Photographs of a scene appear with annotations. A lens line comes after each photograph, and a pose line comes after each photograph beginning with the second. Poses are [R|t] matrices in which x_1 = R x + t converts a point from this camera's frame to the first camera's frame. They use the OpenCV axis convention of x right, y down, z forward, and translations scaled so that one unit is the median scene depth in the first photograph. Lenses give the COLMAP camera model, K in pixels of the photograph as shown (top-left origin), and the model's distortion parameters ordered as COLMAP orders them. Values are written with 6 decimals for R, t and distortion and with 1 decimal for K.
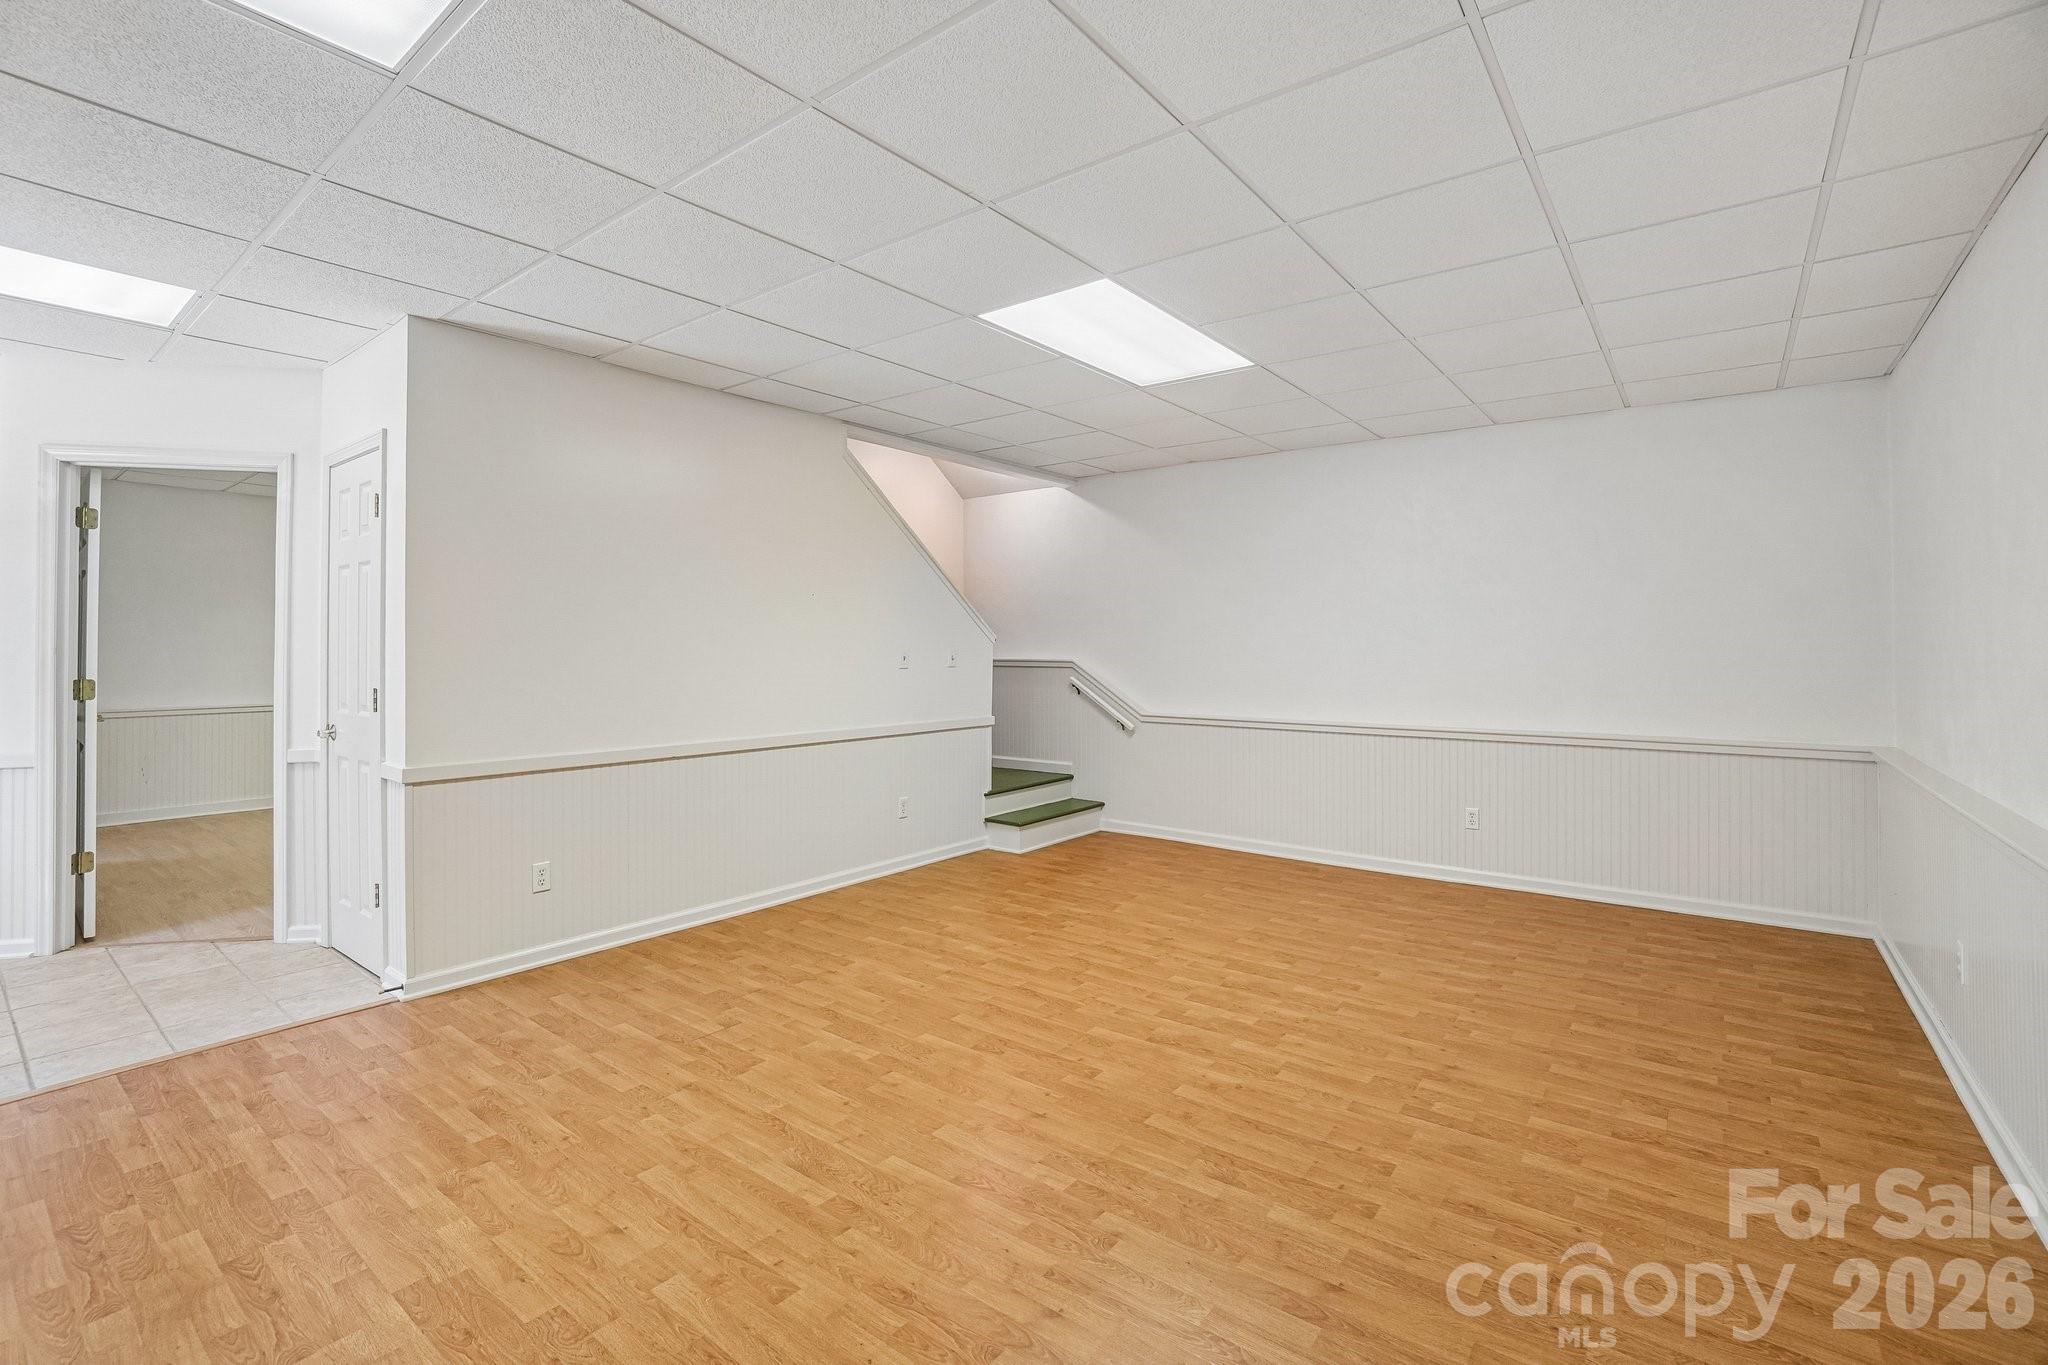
lens RADIAL K [[895.5, 0, 1028.6], [0, 895.5, 664.6], [0, 0, 1]] dist [-0.012831, 0.002037]
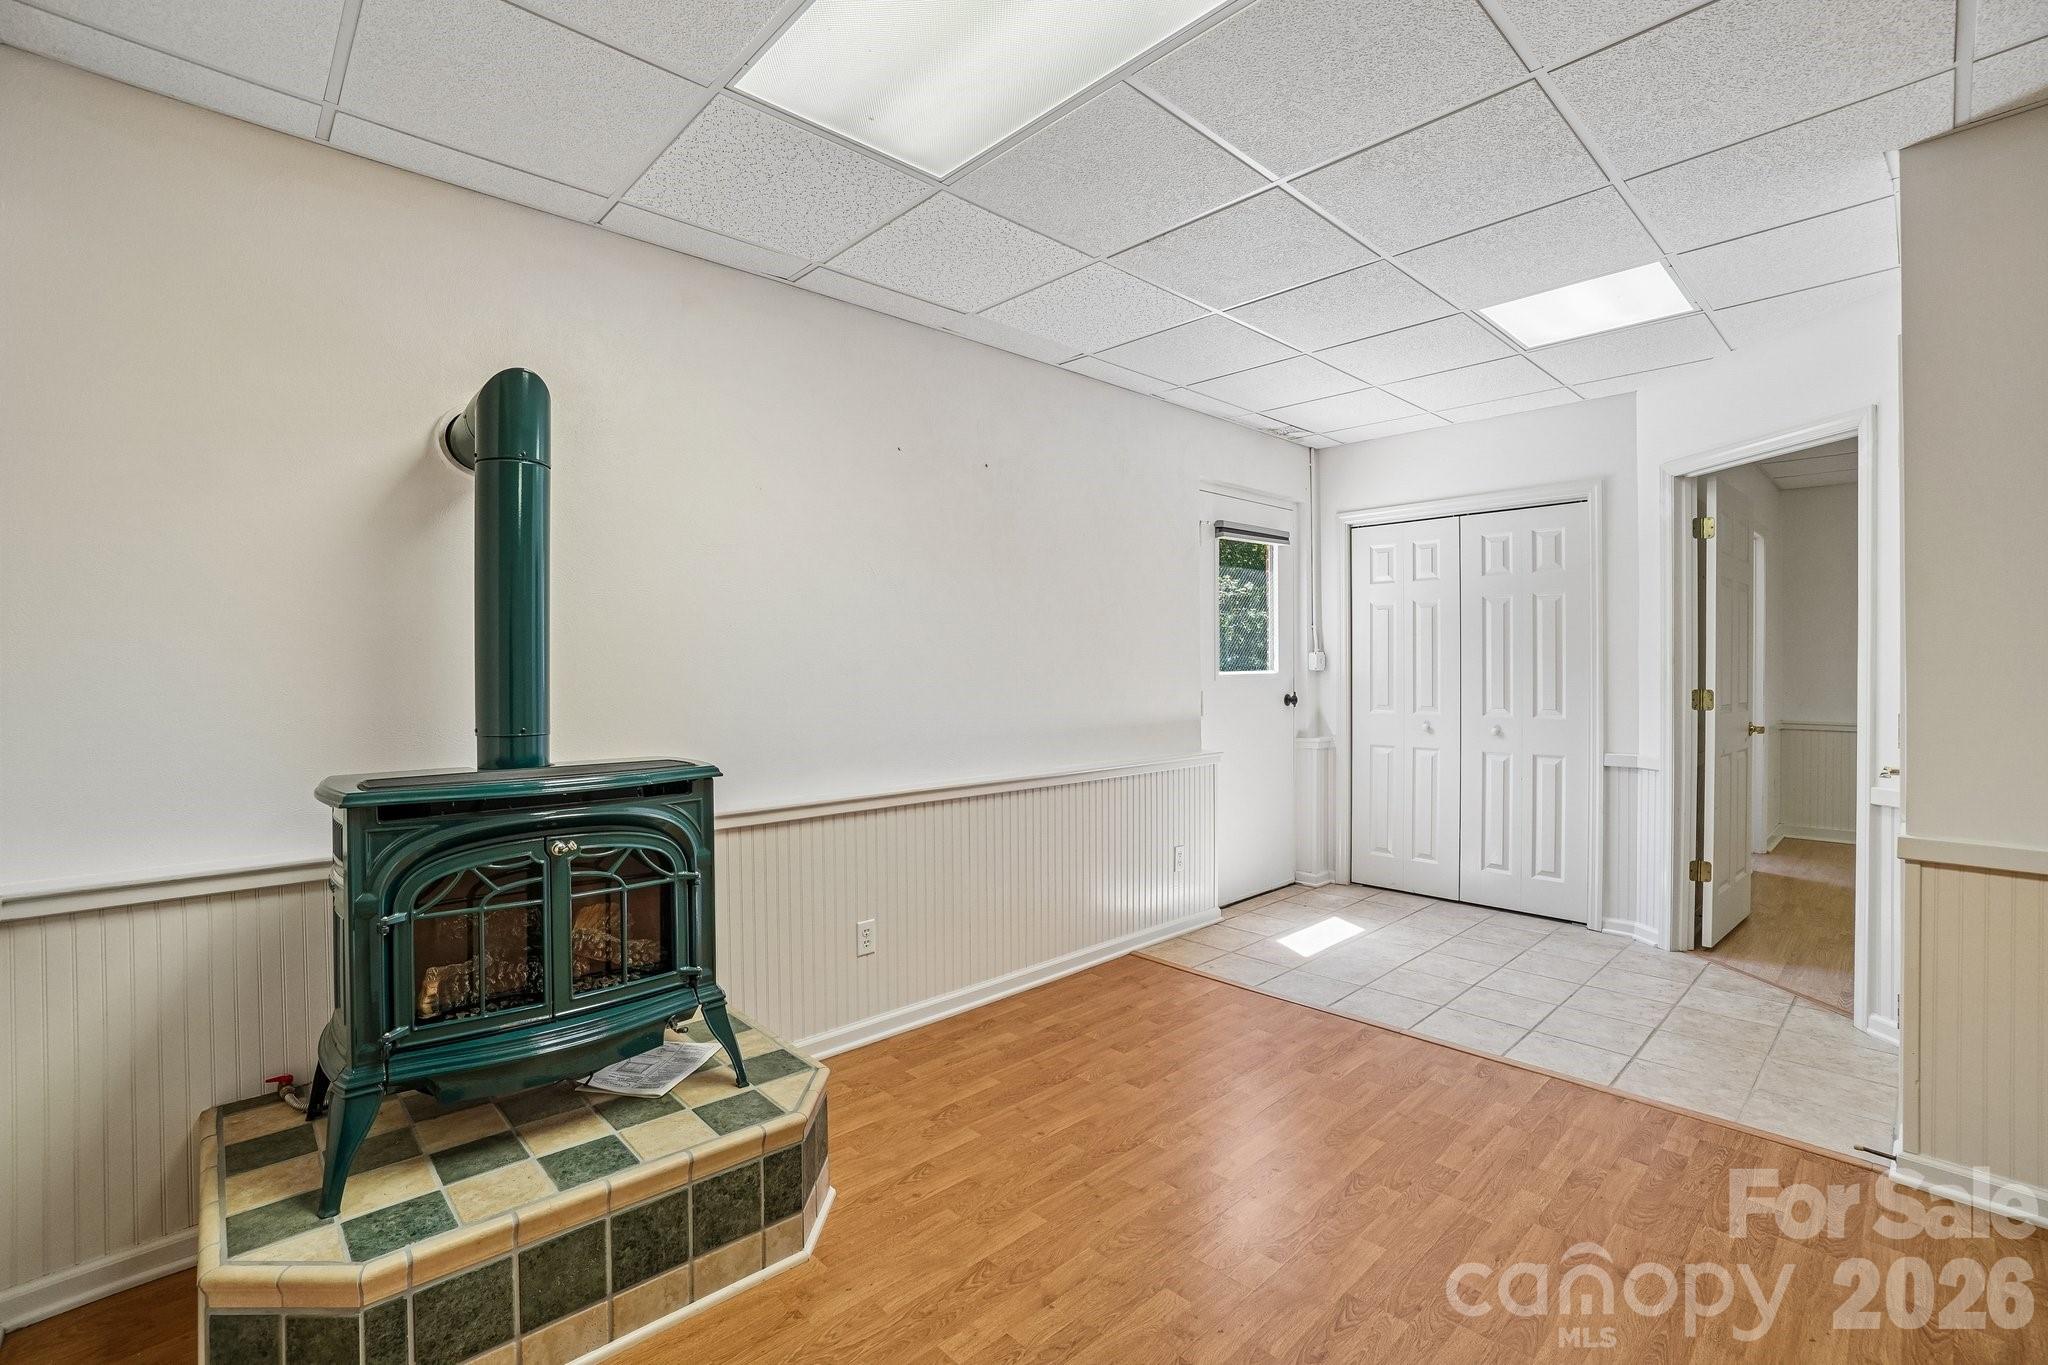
lens RADIAL K [[895.5, 0, 1024.3], [0, 895.5, 673.3], [0, 0, 1]] dist [-0.012831, 0.002037]
pose [[-0.164293, 0.008416, -0.986376, 0.066631], [-0.008235, 0.999917, 0.009903, -0.006172], [0.986377, 0.009750, -0.164210, 0.511308]]
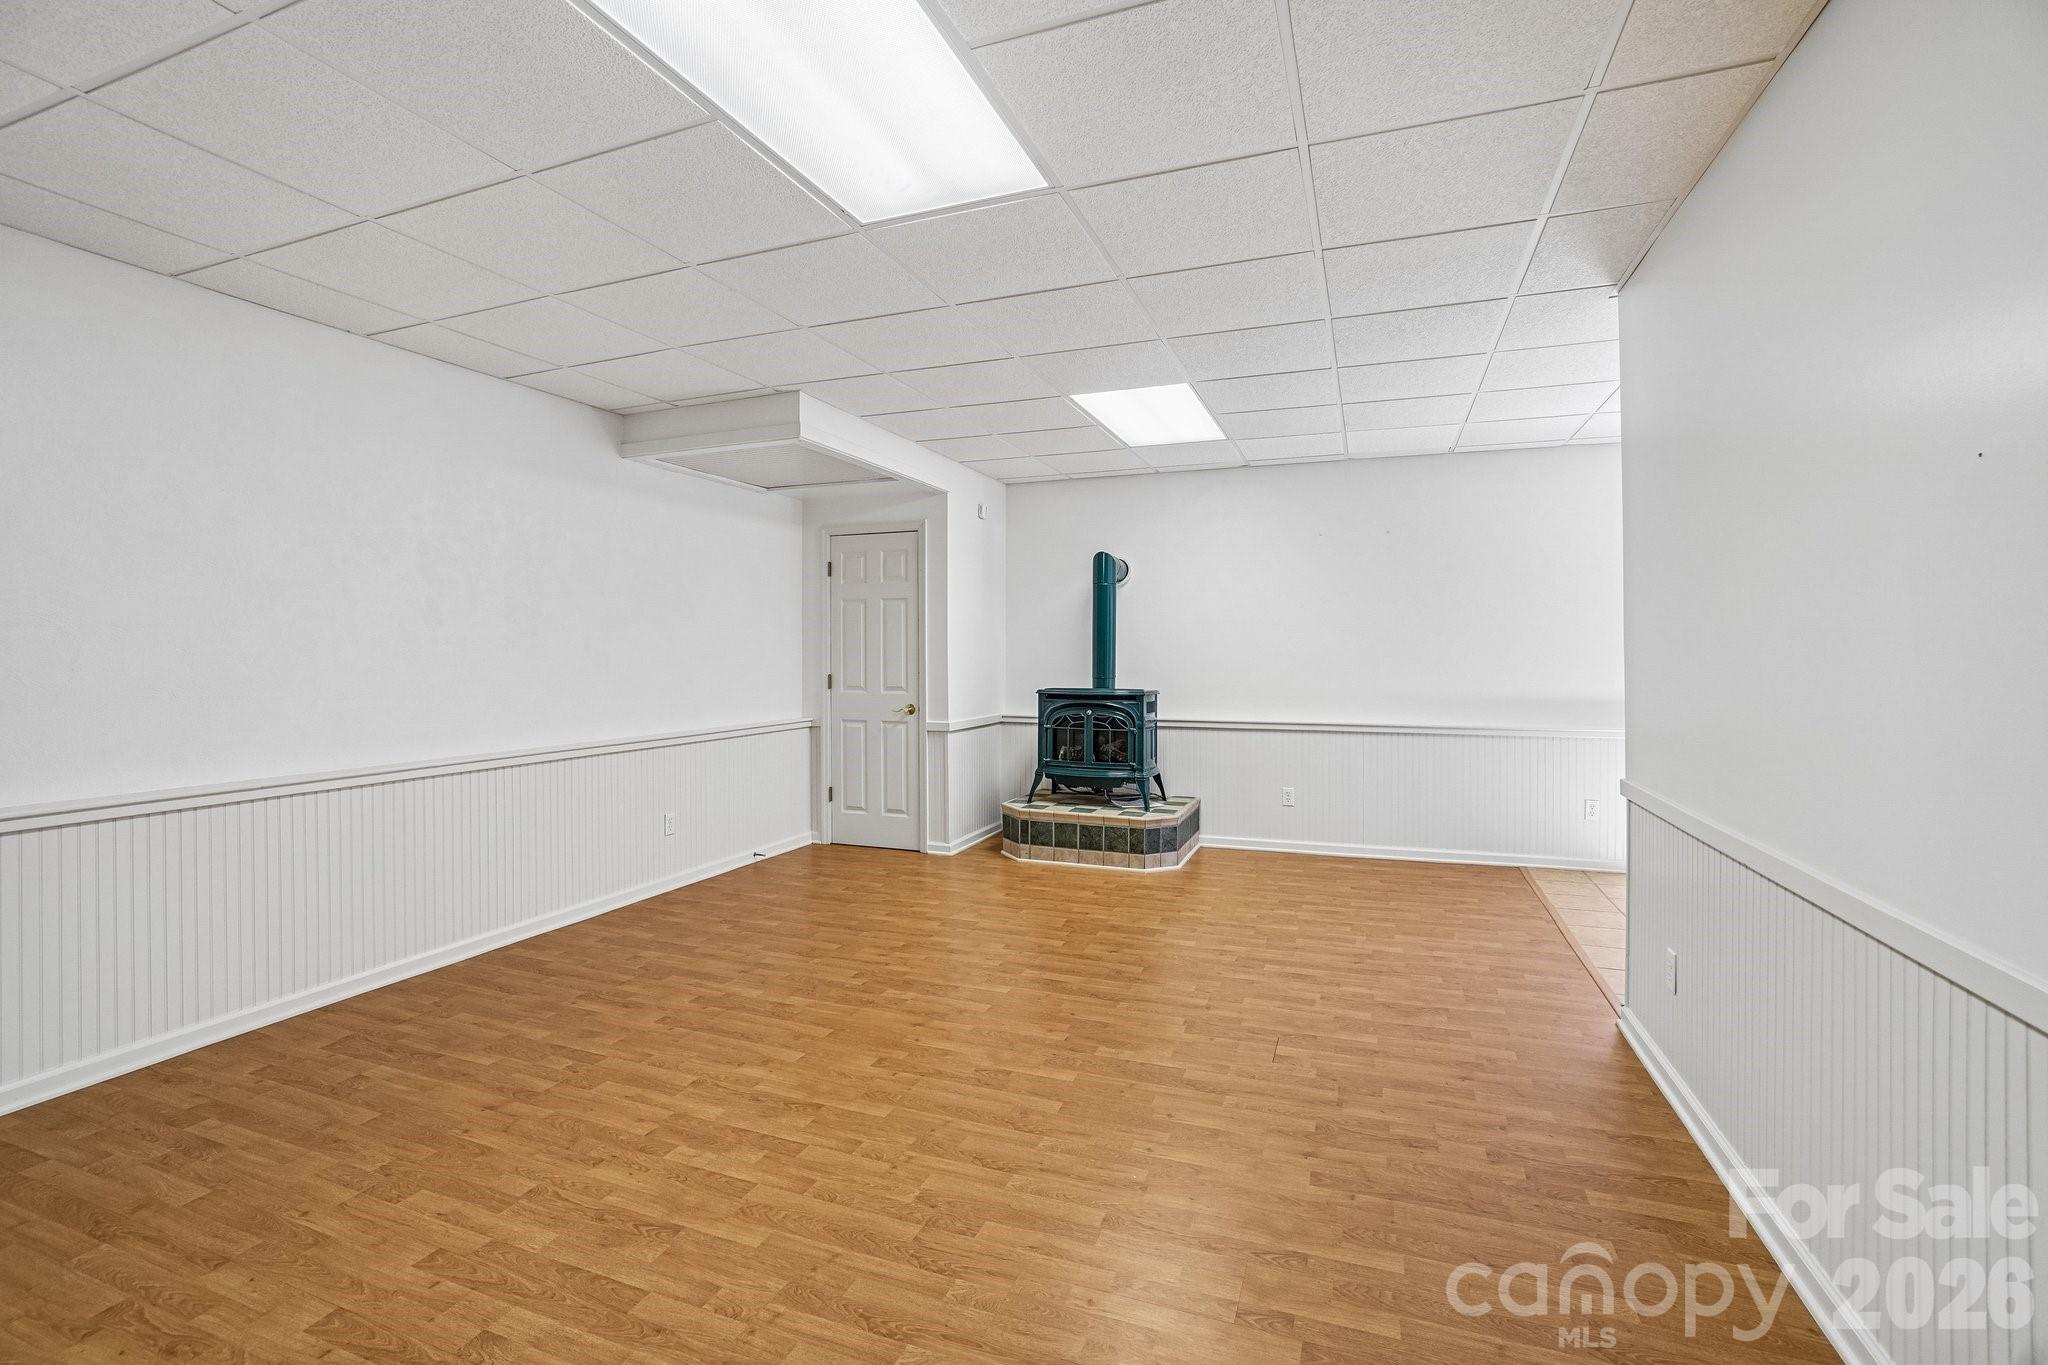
lens RADIAL K [[895.5, 0, 1017.4], [0, 895.5, 649.8], [0, 0, 1]] dist [-0.012831, 0.002037]
pose [[-0.958479, -0.000050, -0.285162, 0.201083], [-0.003863, 0.999911, 0.012808, -0.033231], [0.285136, 0.013378, -0.958394, 1.904171]]
